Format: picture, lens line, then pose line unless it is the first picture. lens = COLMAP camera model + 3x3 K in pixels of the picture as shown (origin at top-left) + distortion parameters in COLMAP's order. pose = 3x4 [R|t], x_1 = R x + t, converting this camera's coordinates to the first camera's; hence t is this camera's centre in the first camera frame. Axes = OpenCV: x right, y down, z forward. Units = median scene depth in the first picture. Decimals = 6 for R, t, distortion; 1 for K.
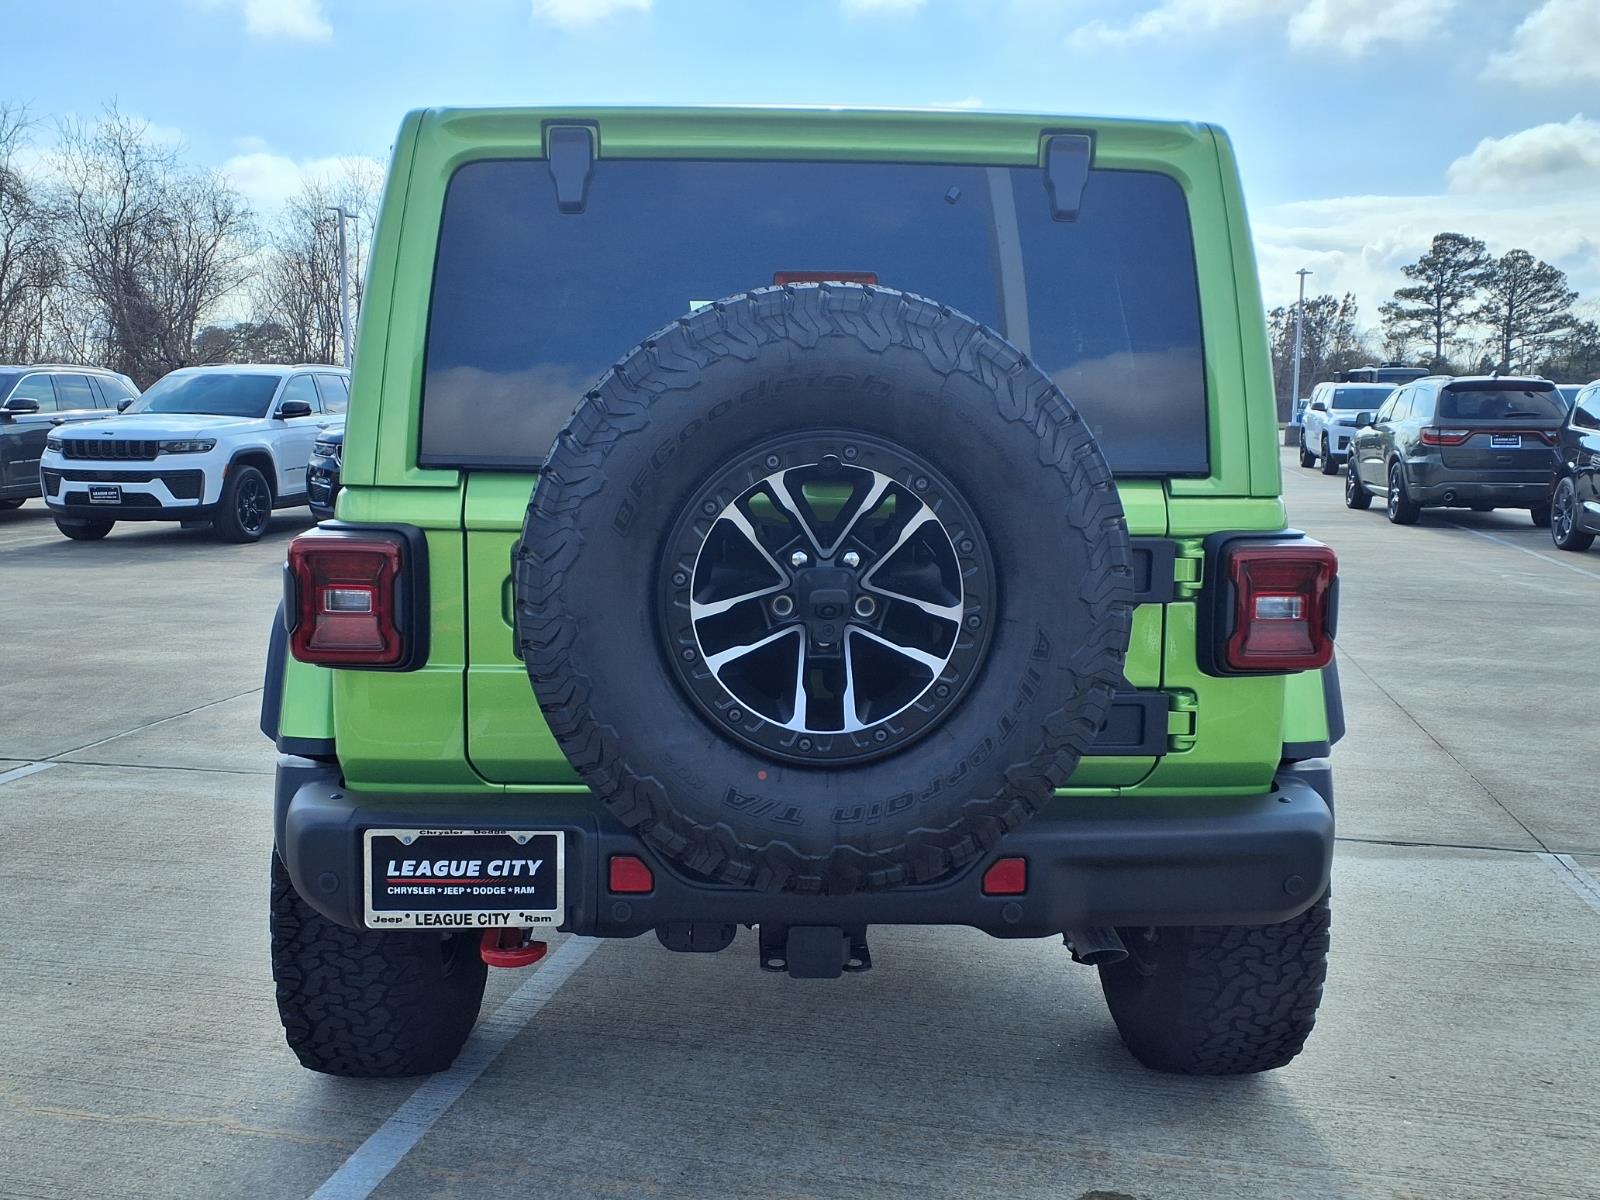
lens RADIAL K [[1505.1, 0, 806.5], [0, 1505.1, 592.0], [0, 0, 1]] dist [0.054352, 0.000000]
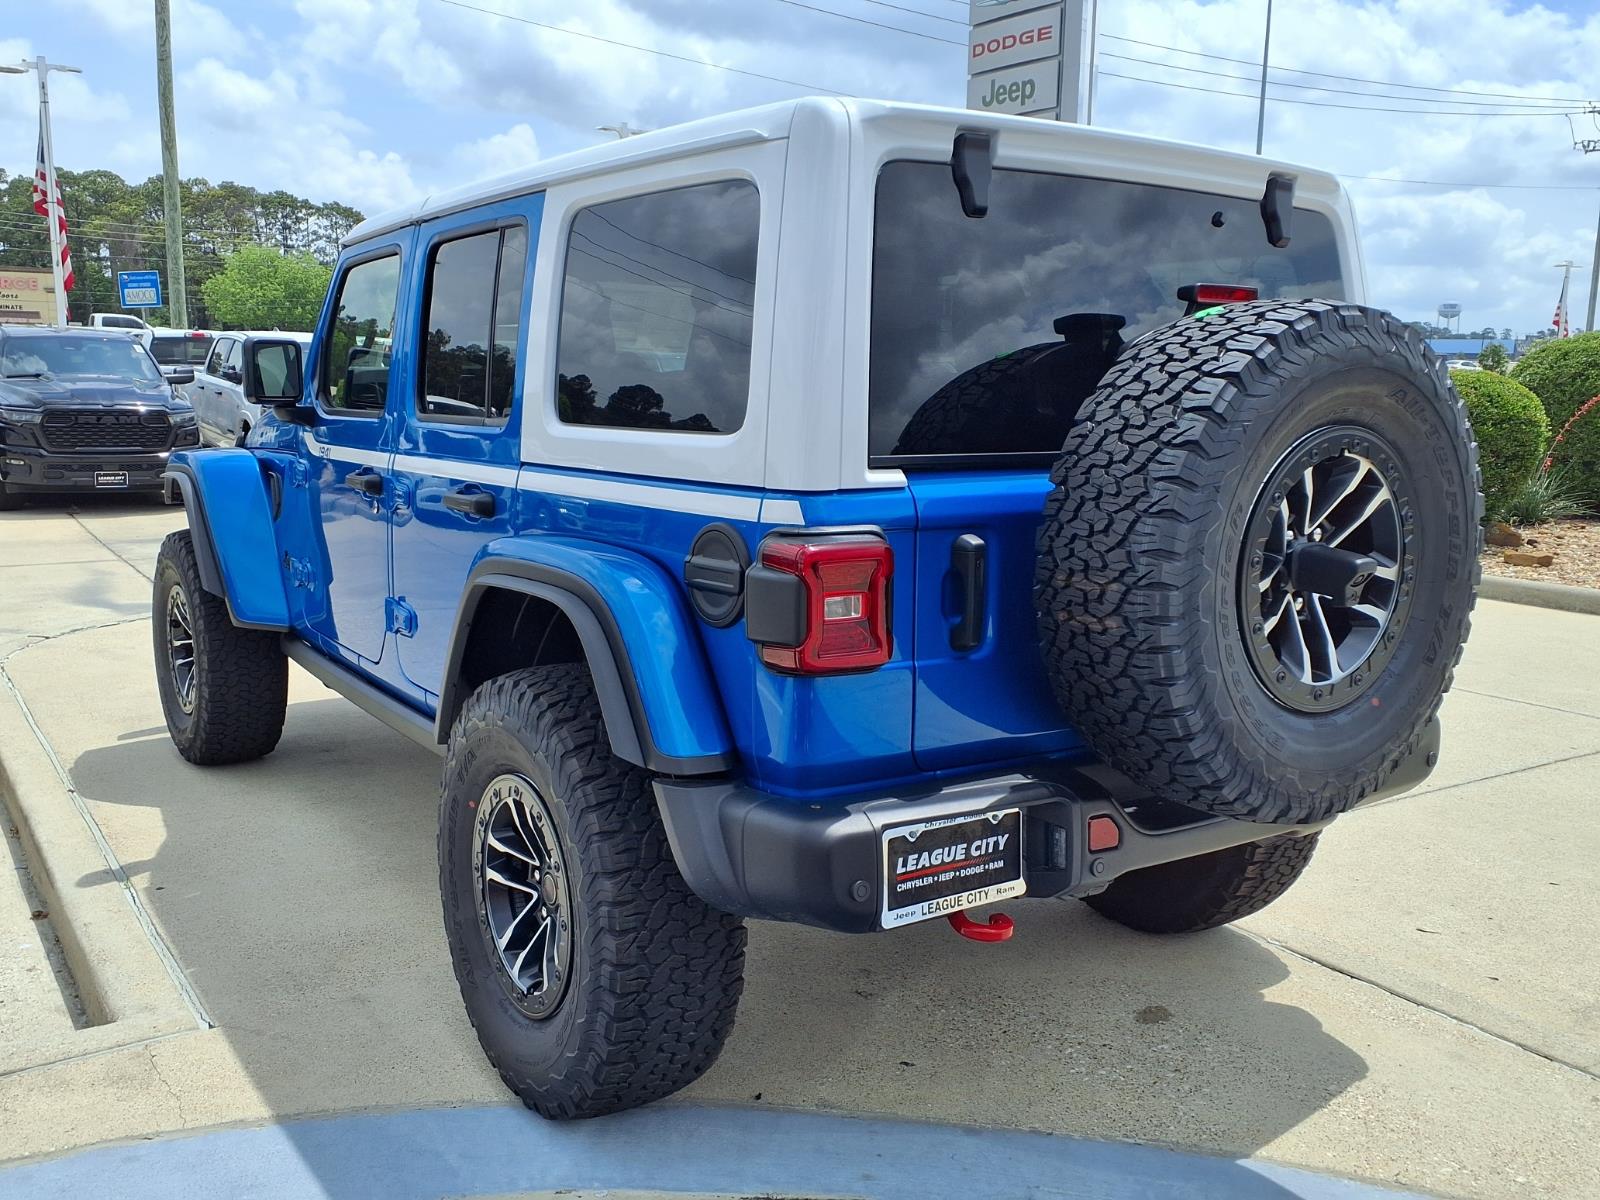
lens RADIAL K [[1437.8, 0, 790.0], [0, 1437.8, 608.4], [0, 0, 1]] dist [0.058657, -0.035366]
pose [[0.843622, -0.082915, 0.530497, -0.832323], [0.058935, 0.996334, 0.062003, -0.052845], [-0.533693, -0.021042, 0.845416, 0.227982]]
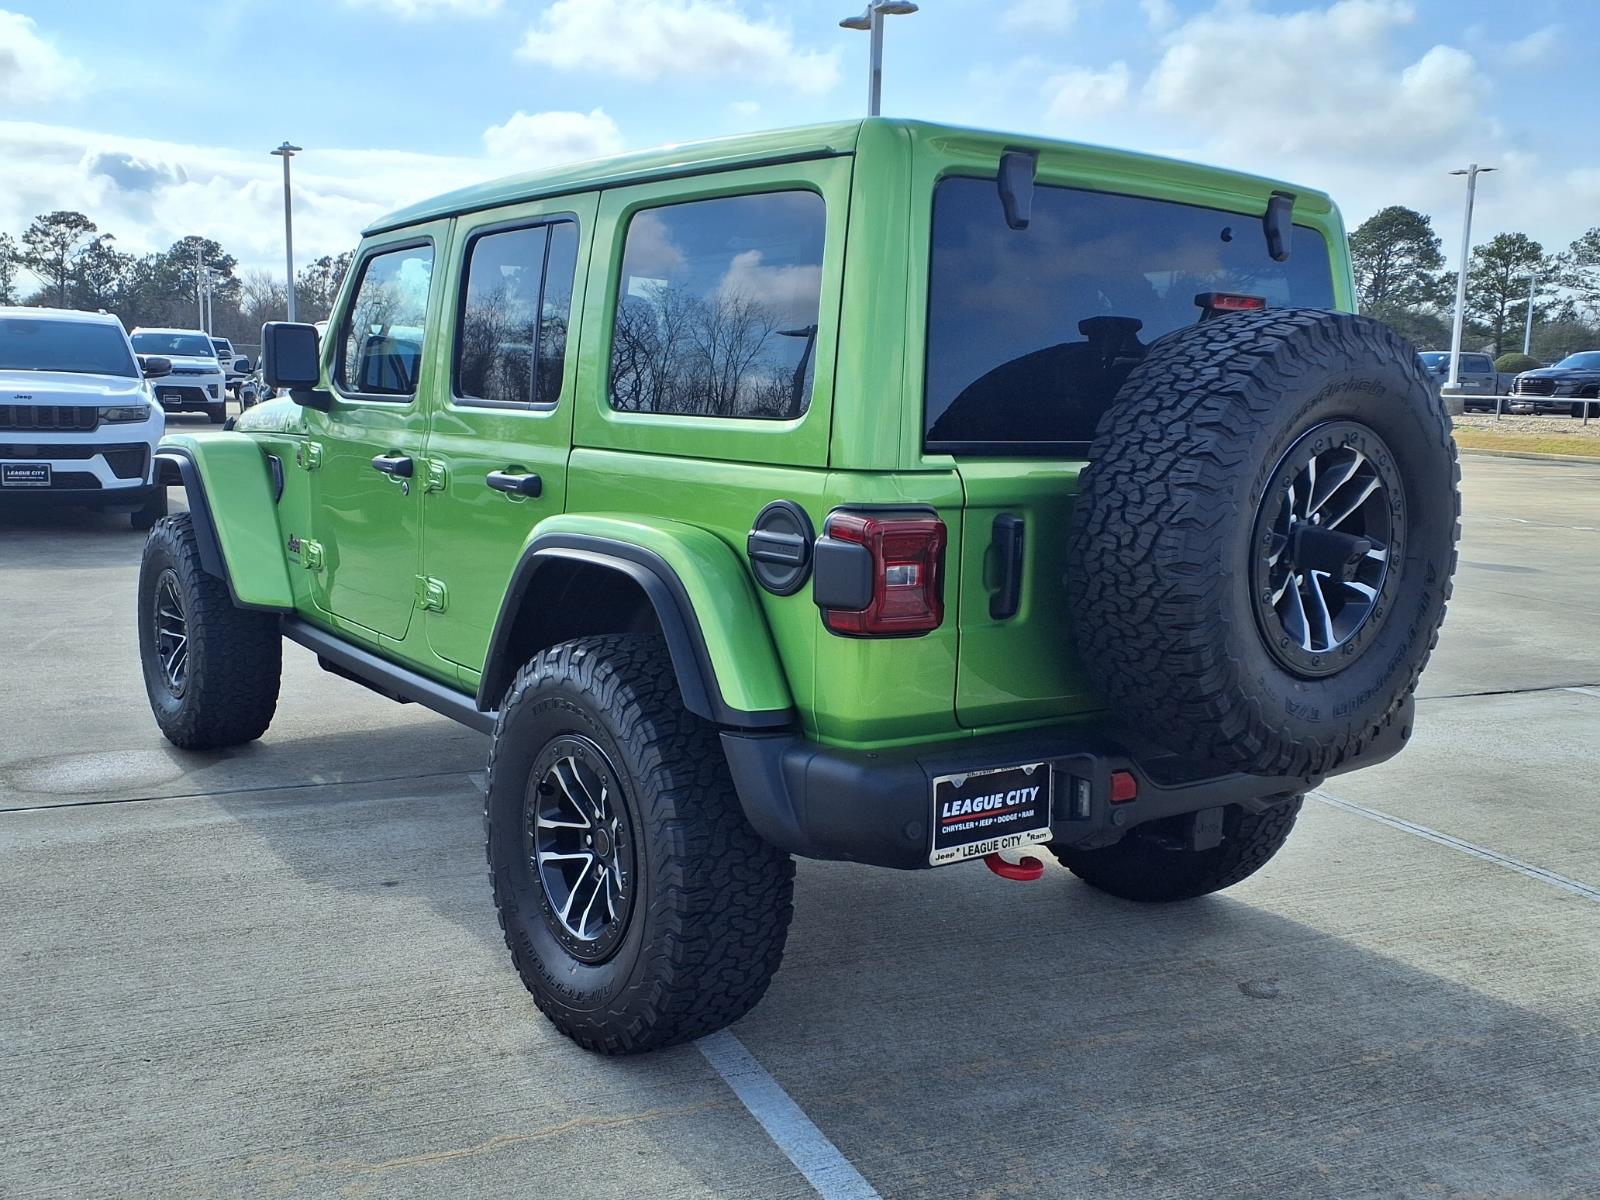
lens RADIAL K [[1505.1, 0, 813.8], [0, 1505.1, 627.9], [0, 0, 1]] dist [0.054352, 0.000000]
pose [[0.812276, -0.075332, 0.578388, -0.989400], [0.043514, 0.996688, 0.068702, -0.033442], [-0.581648, -0.030637, 0.812864, 0.152435]]
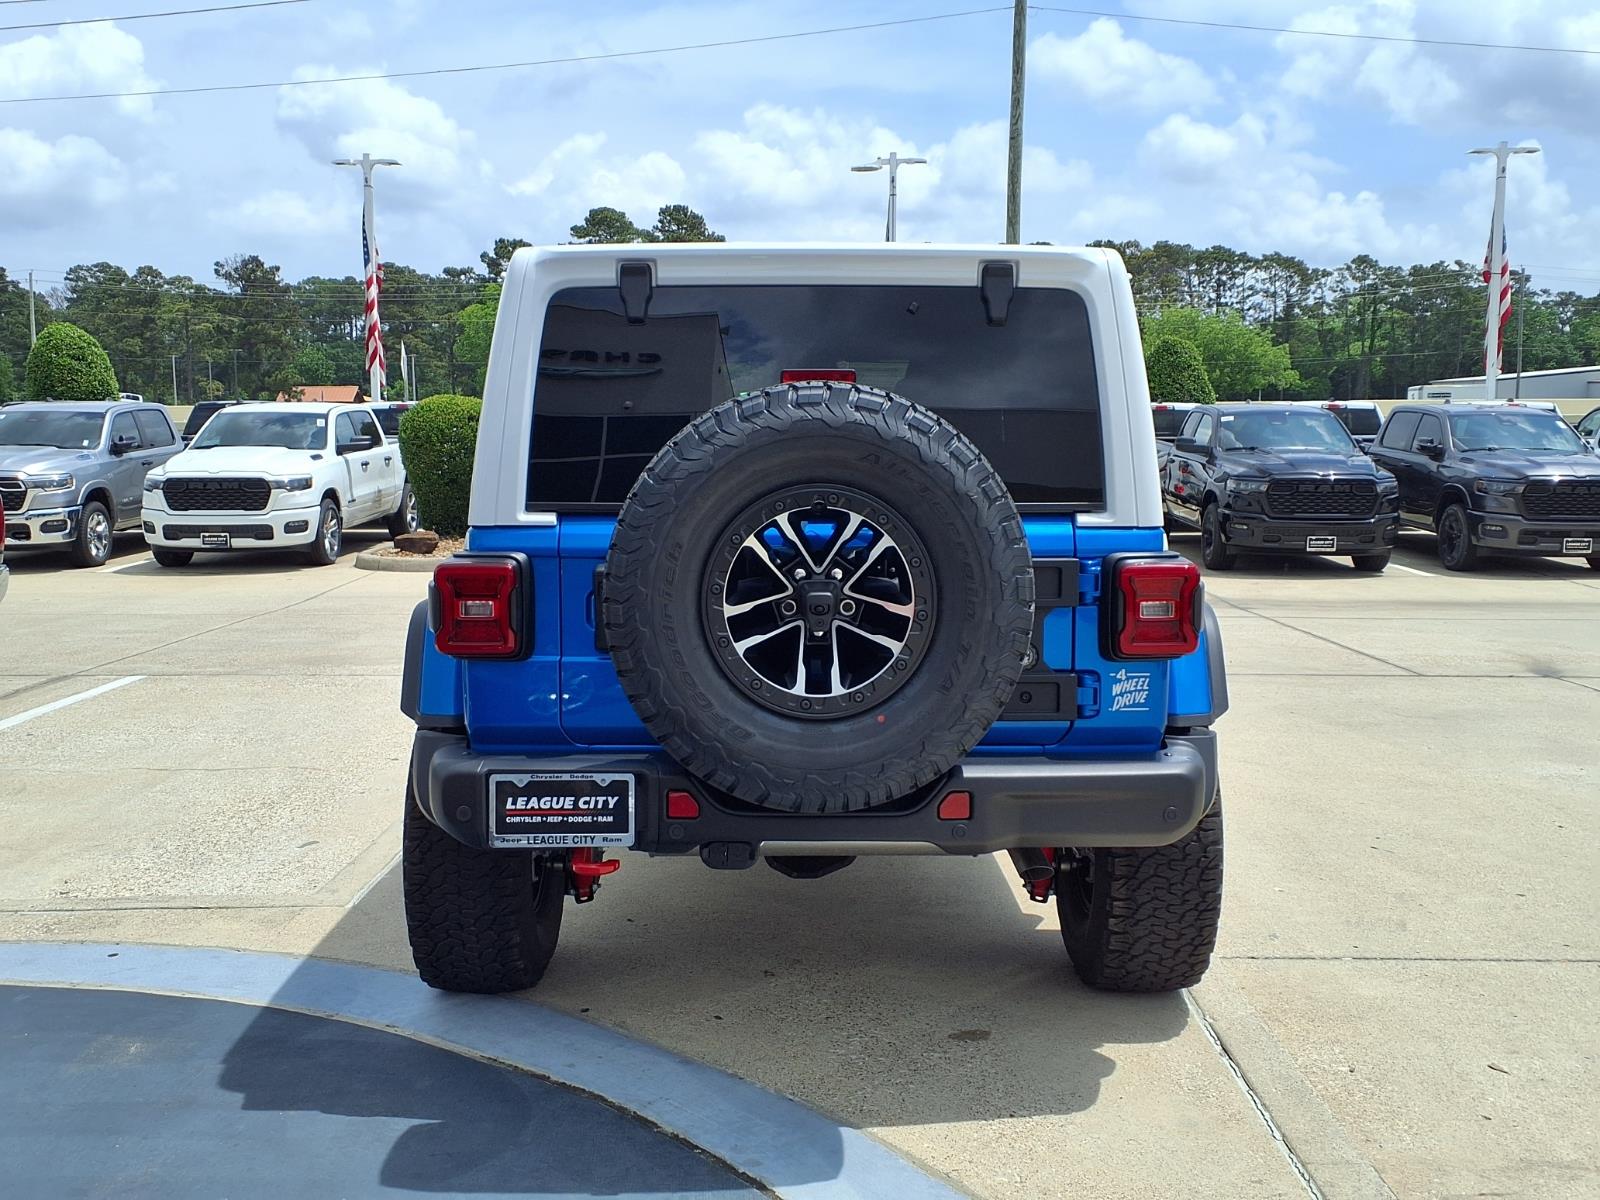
lens RADIAL K [[1672.6, 0, 803.8], [0, 1672.6, 610.1], [0, 0, 1]] dist [0.031204, 0.000000]
pose [[0.999335, -0.006790, -0.035820, 0.049218], [0.006138, 0.999814, -0.018261, 0.036544], [0.035937, 0.018029, 0.999191, -0.516881]]
